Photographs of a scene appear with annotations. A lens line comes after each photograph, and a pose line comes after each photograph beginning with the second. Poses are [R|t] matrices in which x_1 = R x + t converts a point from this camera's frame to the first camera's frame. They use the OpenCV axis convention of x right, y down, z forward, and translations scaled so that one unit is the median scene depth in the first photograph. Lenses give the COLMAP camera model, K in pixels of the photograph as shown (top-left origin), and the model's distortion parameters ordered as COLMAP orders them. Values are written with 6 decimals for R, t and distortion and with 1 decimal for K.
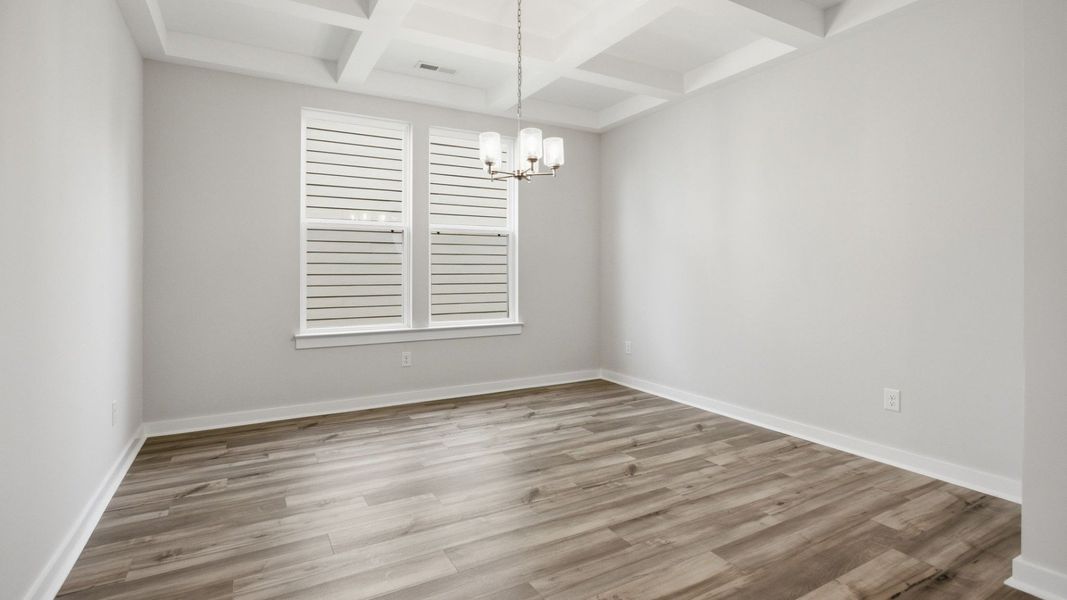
lens RADIAL K [[513.0, 0, 538.2], [0, 513.0, 295.4], [0, 0, 1]] dist [-0.009656, 0.002519]
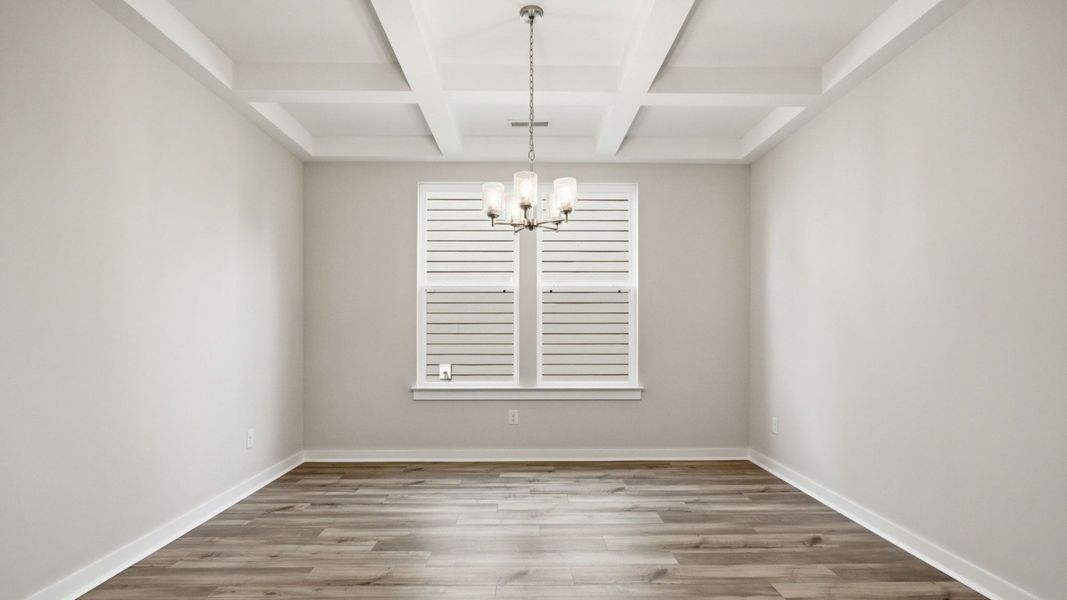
lens RADIAL K [[513.0, 0, 537.4], [0, 513.0, 357.2], [0, 0, 1]] dist [-0.009656, 0.002519]
pose [[0.874047, 0.025998, -0.485145, 0.292922], [-0.023656, 0.999660, 0.010950, -0.006648], [0.485265, 0.001906, 0.874365, 0.144663]]
